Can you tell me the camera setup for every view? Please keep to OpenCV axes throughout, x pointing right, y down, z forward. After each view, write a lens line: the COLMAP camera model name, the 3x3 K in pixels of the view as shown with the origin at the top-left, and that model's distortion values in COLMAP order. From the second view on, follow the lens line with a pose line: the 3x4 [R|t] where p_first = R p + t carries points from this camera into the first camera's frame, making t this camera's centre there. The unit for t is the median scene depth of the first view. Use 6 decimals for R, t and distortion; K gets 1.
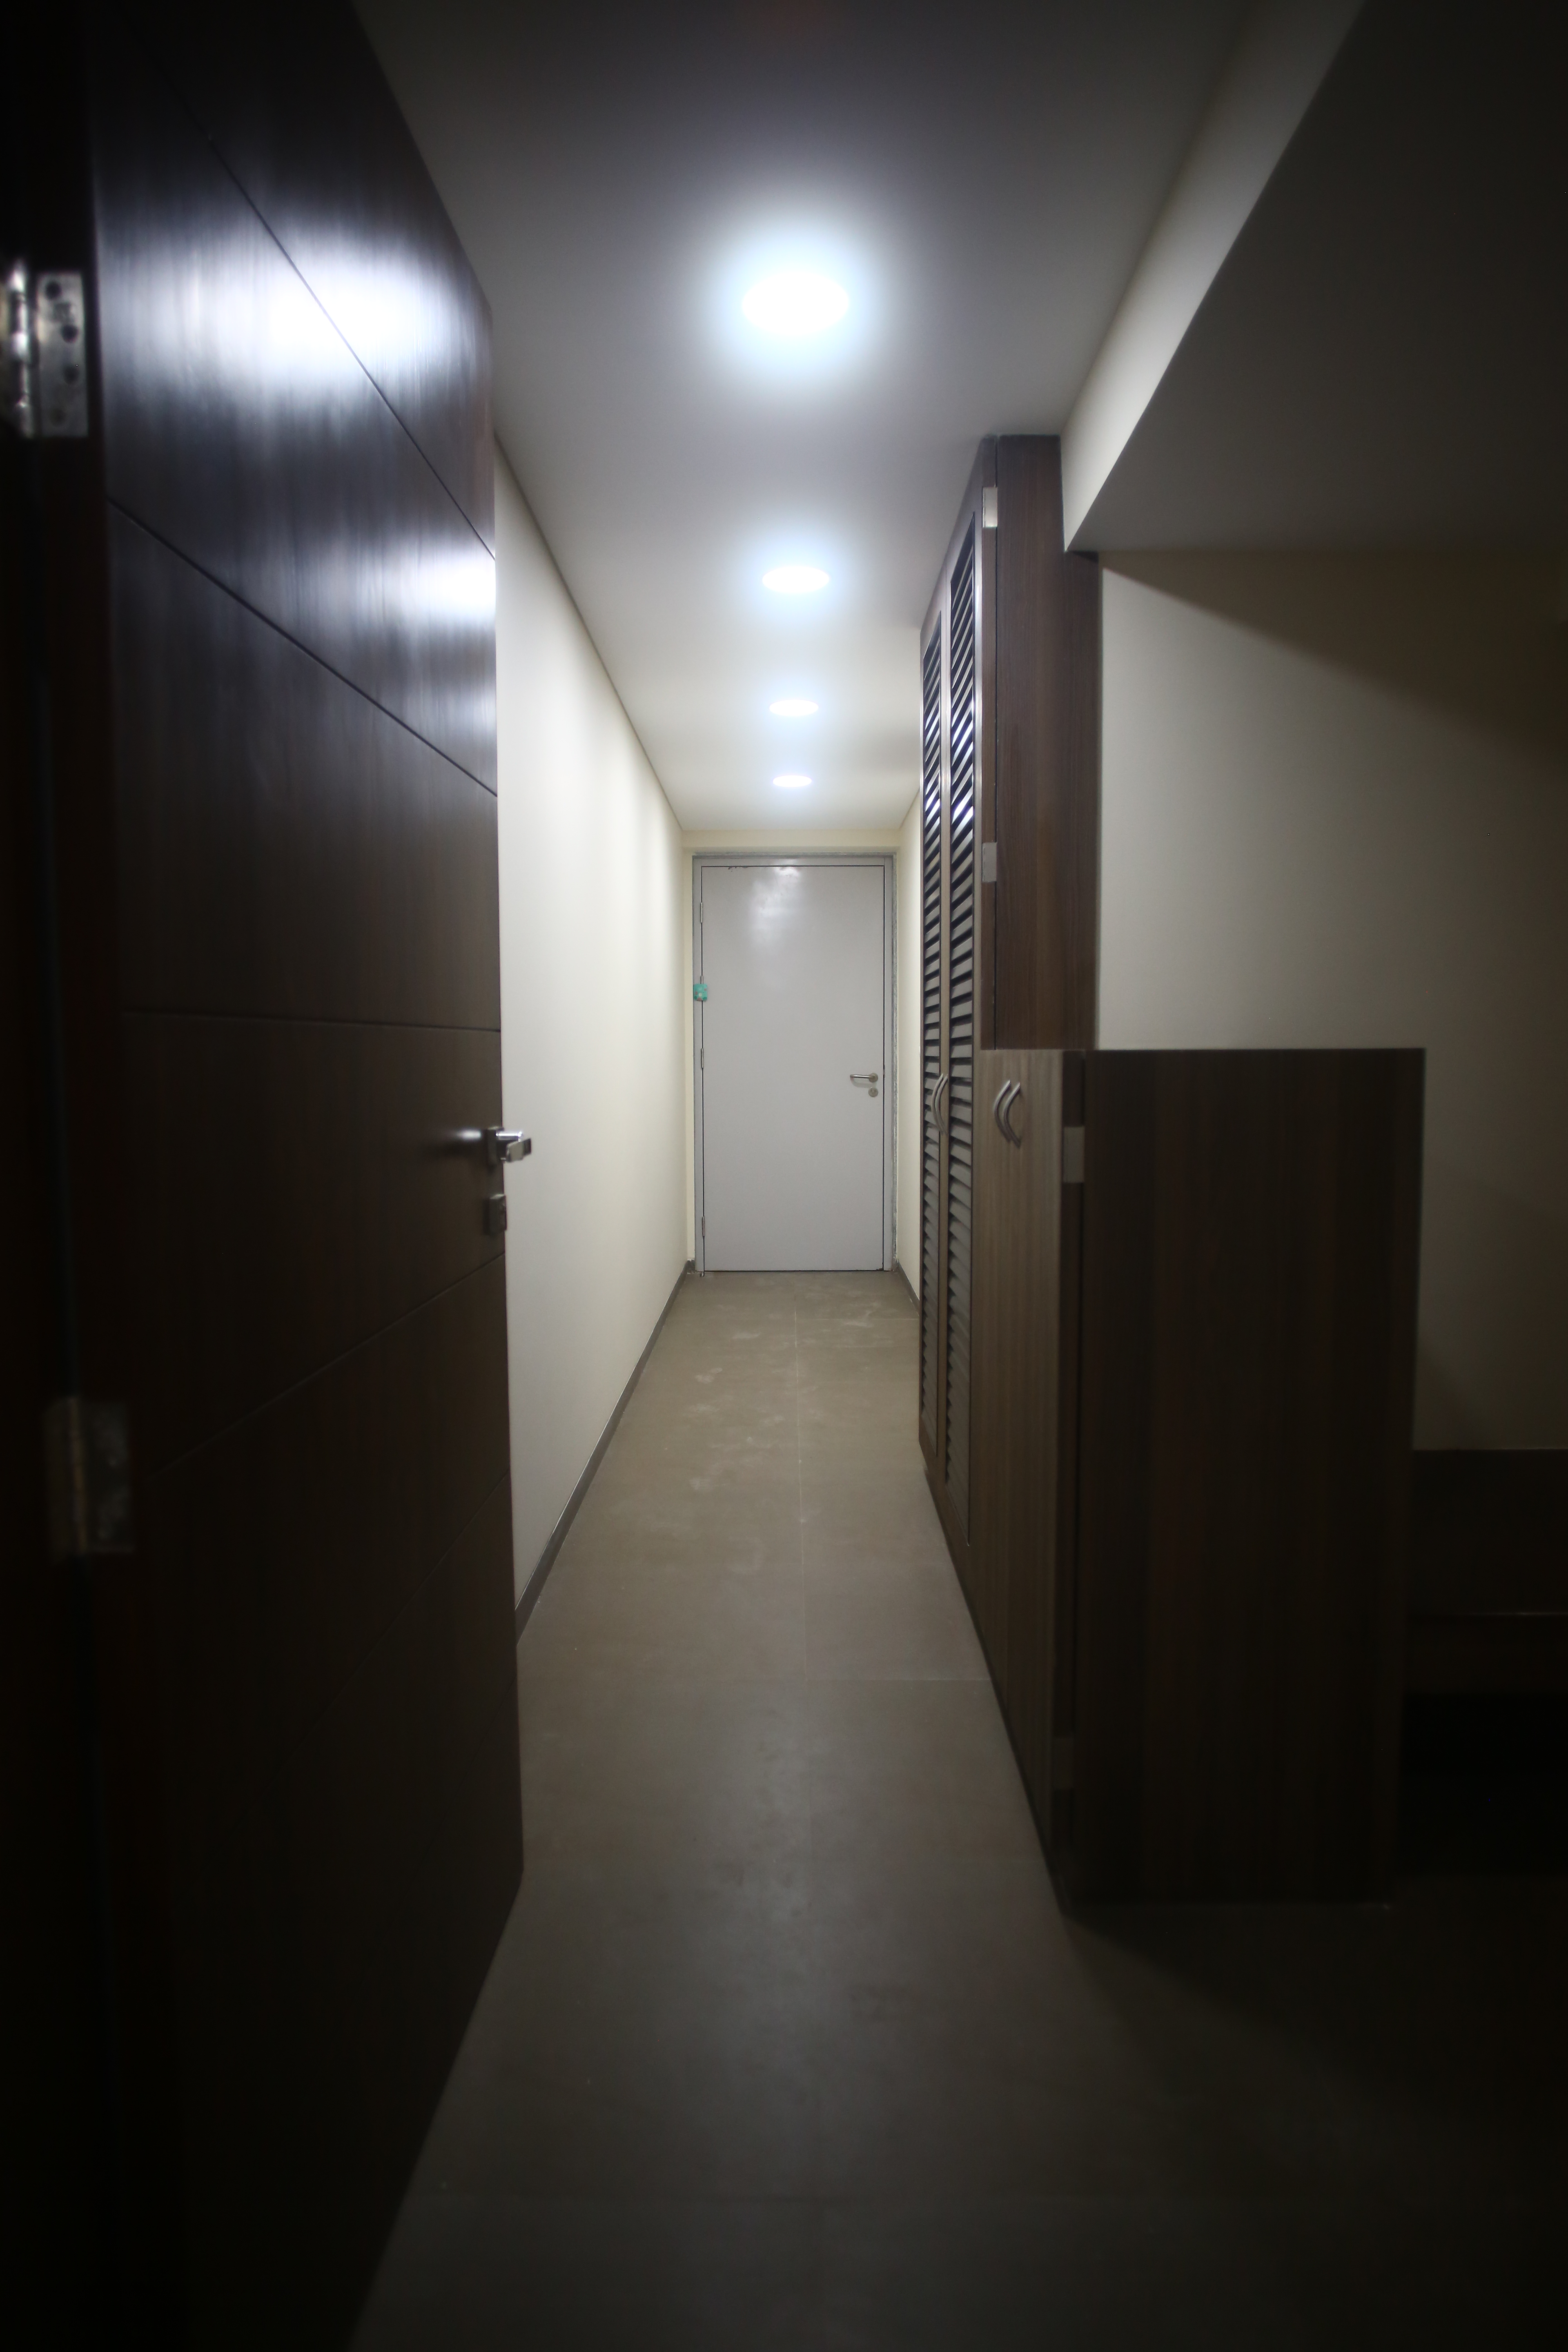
lens RADIAL K [[1345.0, 0, 779.7], [0, 1345.0, 1164.6], [0, 0, 1]] dist [-0.061704, 0.042345]
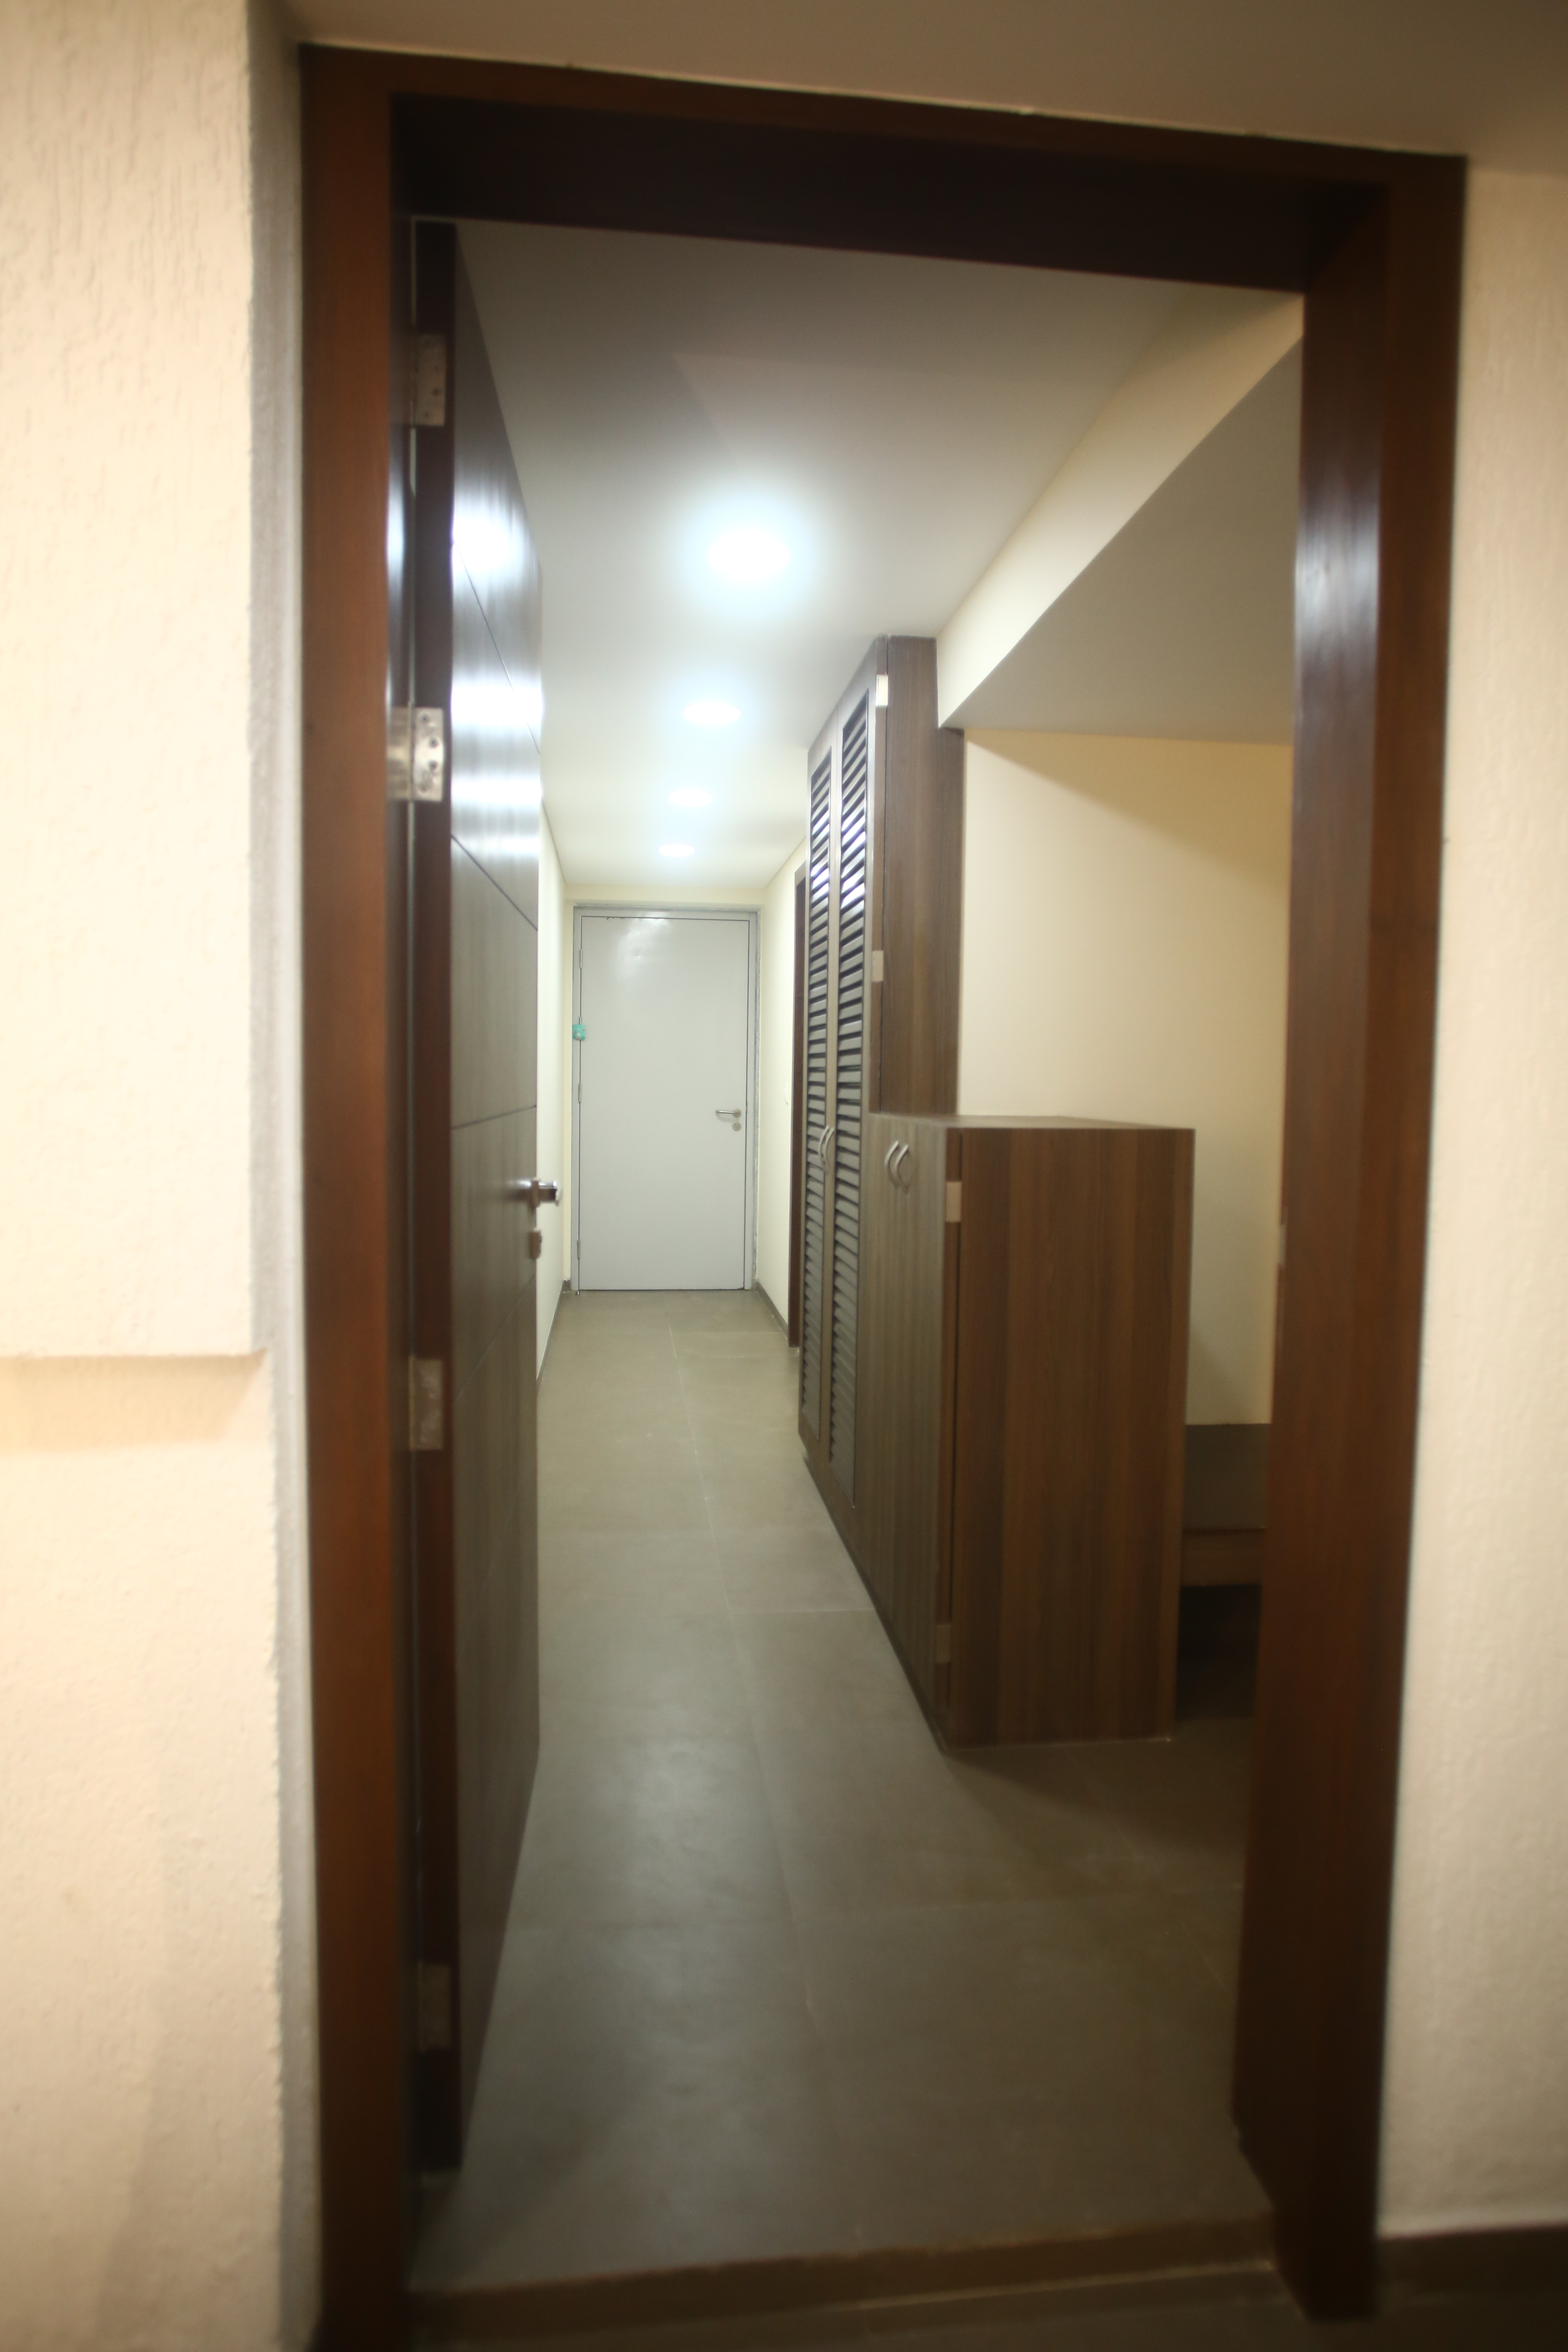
lens RADIAL K [[1345.0, 0, 779.7], [0, 1345.0, 1164.6], [0, 0, 1]] dist [-0.061704, 0.042345]
pose [[0.991927, 0.010270, 0.126392, -0.071115], [-0.008286, 0.999834, -0.016217, -0.011133], [-0.126537, 0.015038, 0.991848, -0.189682]]
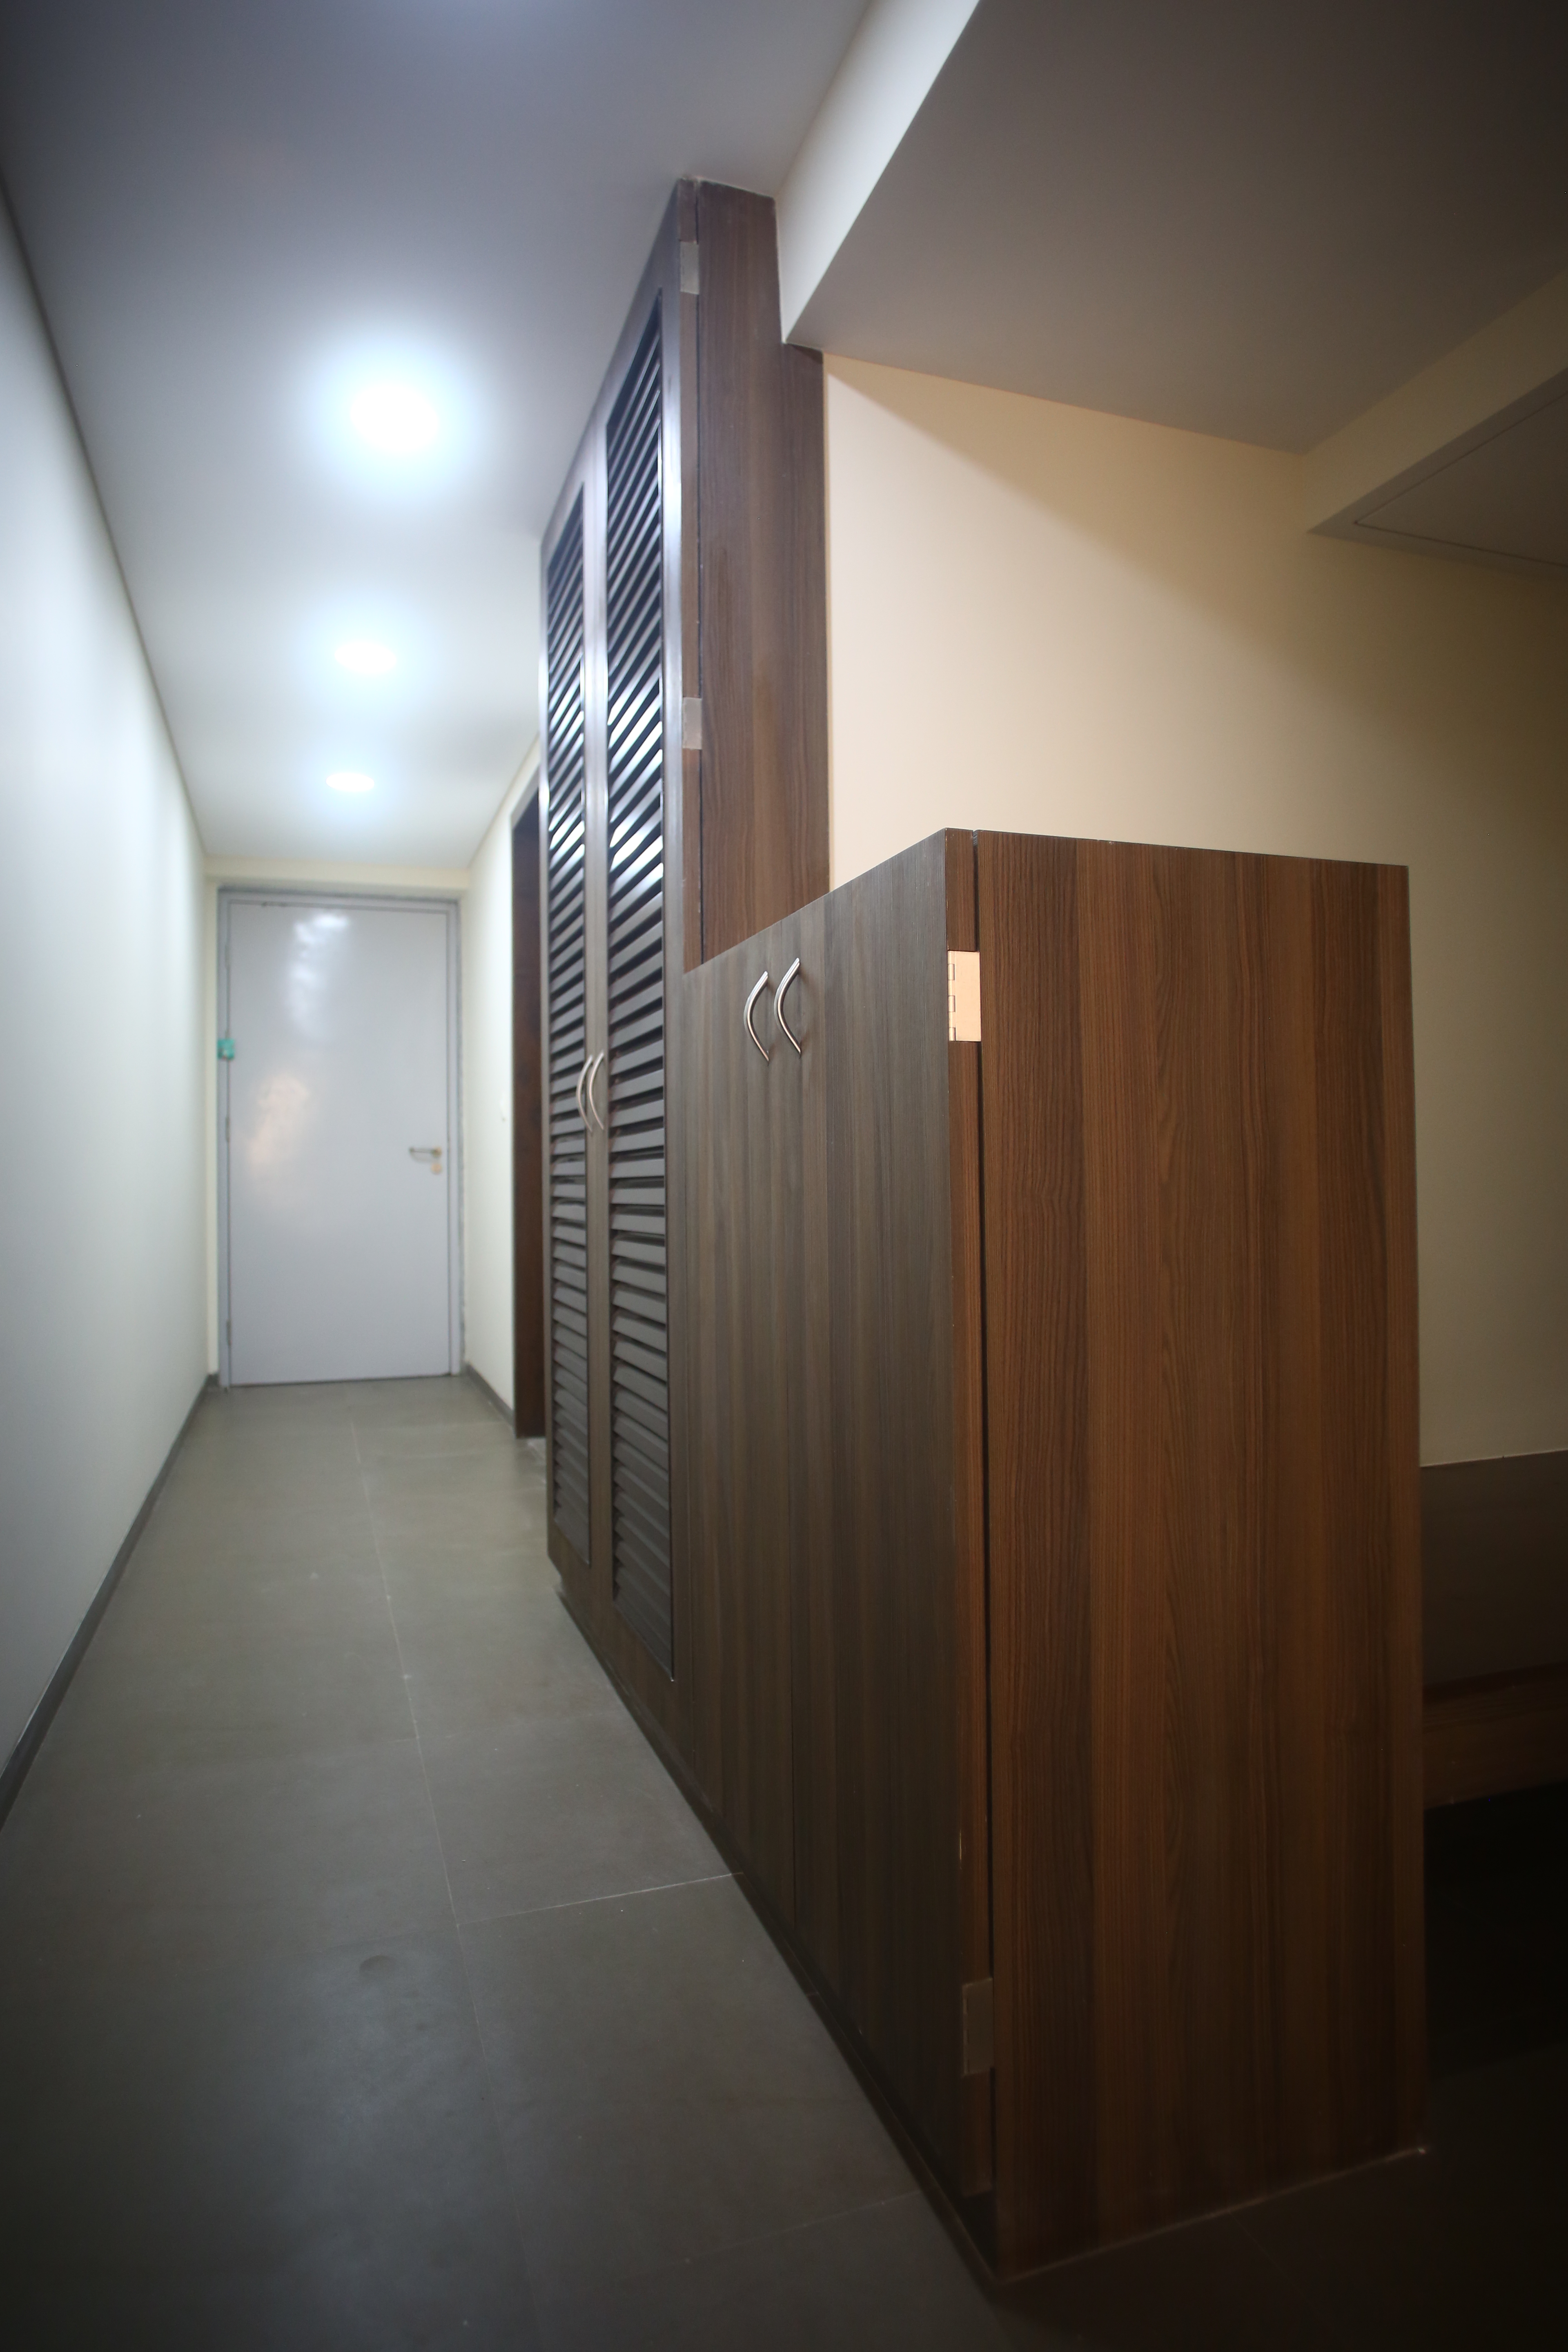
lens RADIAL K [[1345.0, 0, 779.7], [0, 1345.0, 1164.6], [0, 0, 1]] dist [-0.061704, 0.042345]
pose [[0.940050, -0.001445, 0.341034, -0.037080], [0.034382, 0.995298, -0.090557, 0.062962], [-0.339299, 0.096854, 0.935679, 0.235154]]
